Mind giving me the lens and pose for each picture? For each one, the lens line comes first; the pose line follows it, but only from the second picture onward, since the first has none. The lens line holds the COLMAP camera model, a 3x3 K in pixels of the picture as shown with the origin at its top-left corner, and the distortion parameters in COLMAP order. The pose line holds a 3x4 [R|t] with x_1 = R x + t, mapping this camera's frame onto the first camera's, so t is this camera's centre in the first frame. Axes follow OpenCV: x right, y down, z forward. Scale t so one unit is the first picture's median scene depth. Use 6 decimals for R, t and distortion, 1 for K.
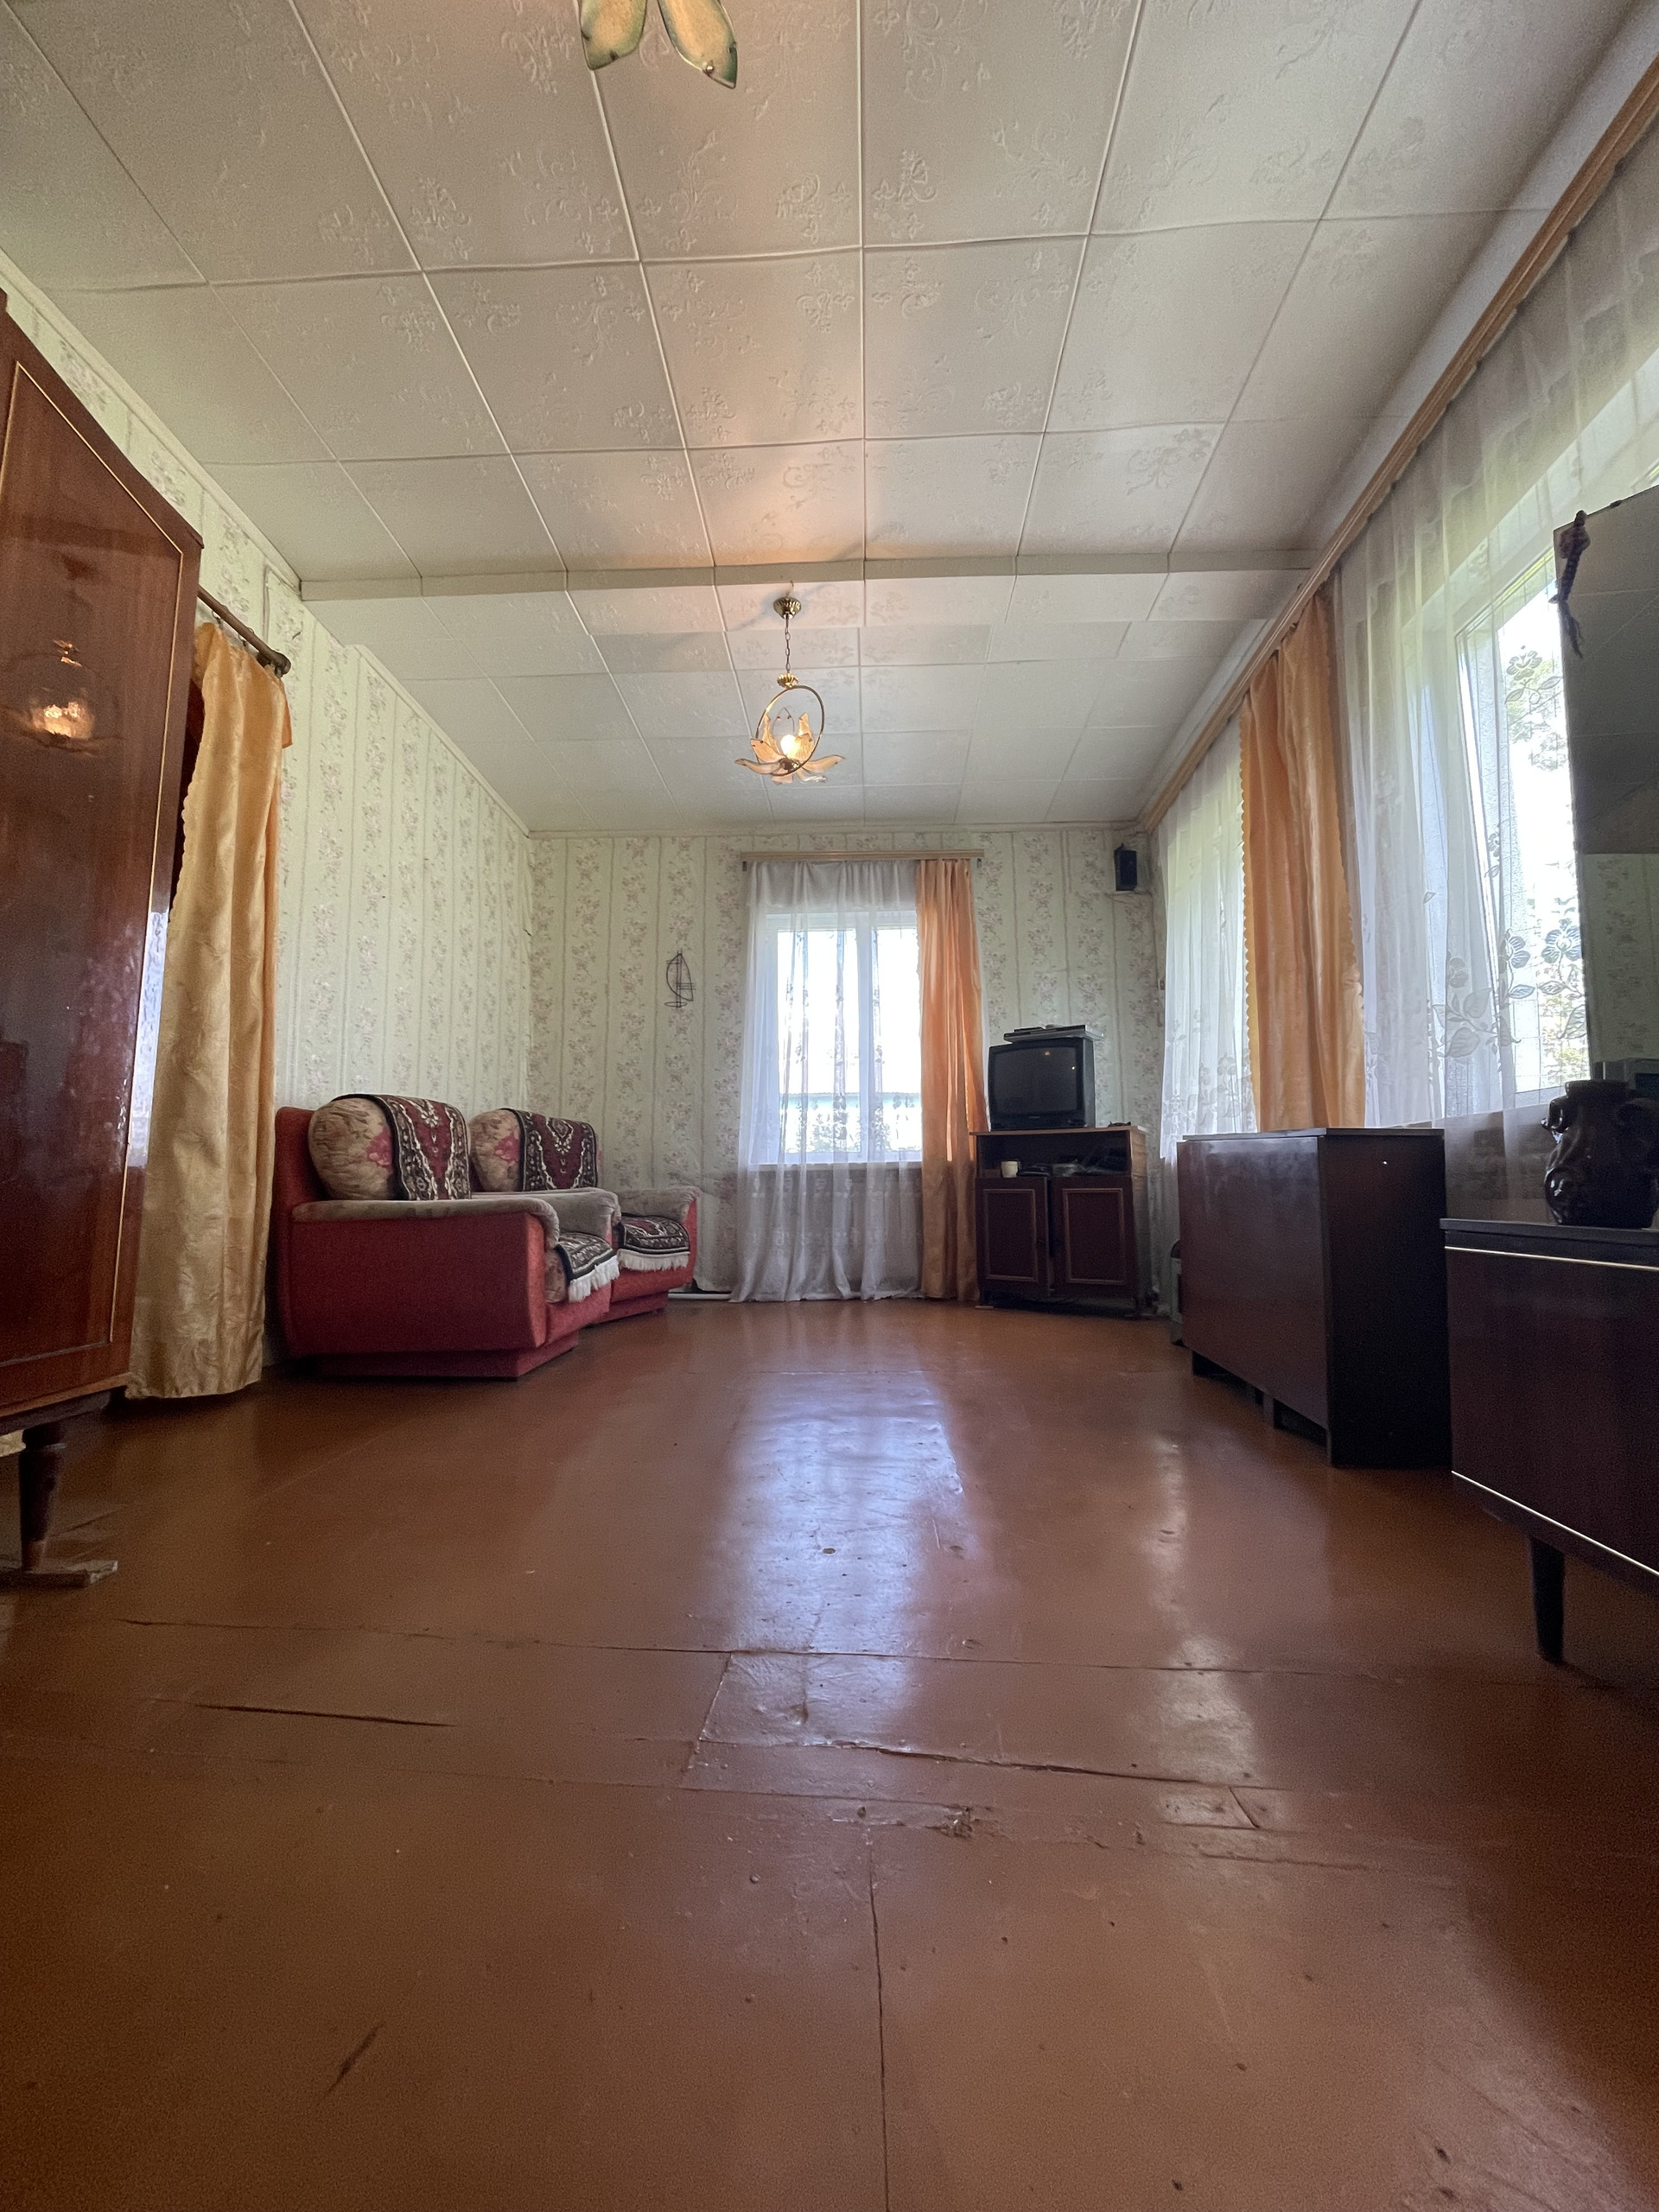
lens RADIAL K [[892.0, 0, 835.4], [0, 892.0, 1100.3], [0, 0, 1]] dist [-0.004062, -0.000377]
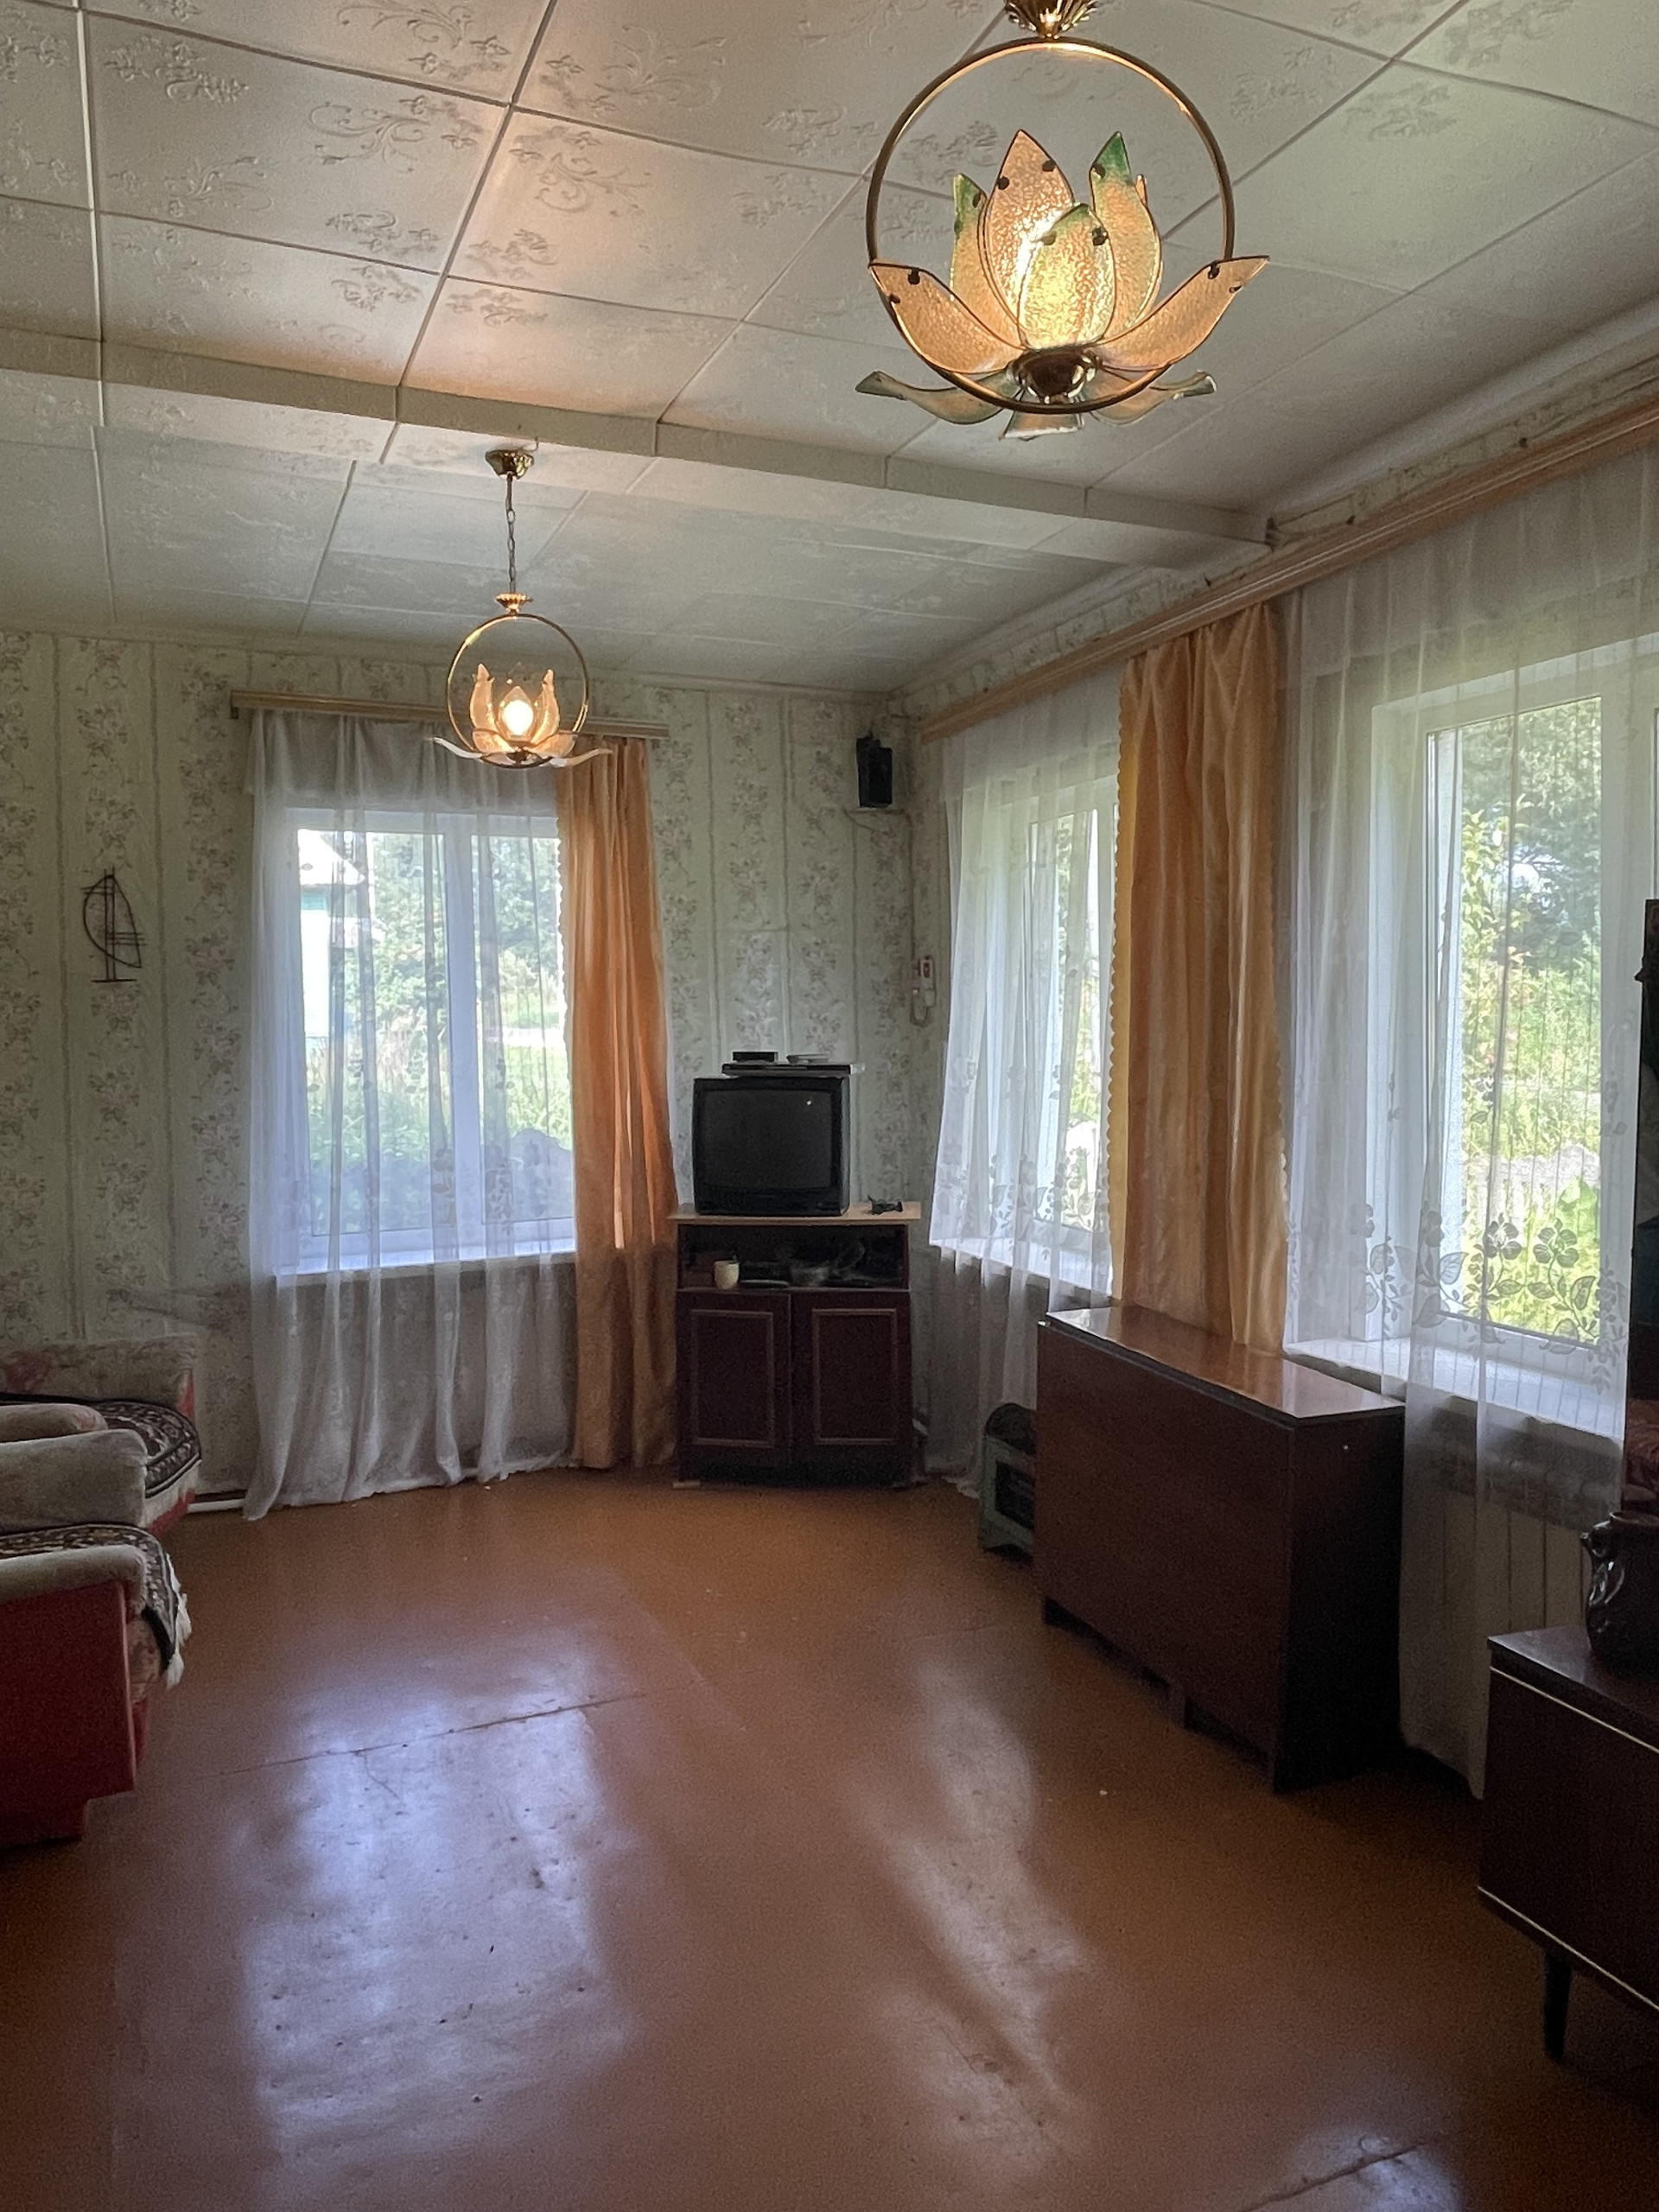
lens RADIAL K [[1573.5, 0, 844.4], [0, 1573.5, 1087.0], [0, 0, 1]] dist [0.014706, -0.027661]
pose [[0.898496, -0.019907, 0.438530, -0.202469], [-0.046029, 0.989192, 0.139212, -0.196744], [-0.436562, -0.145267, 0.887869, -0.035261]]
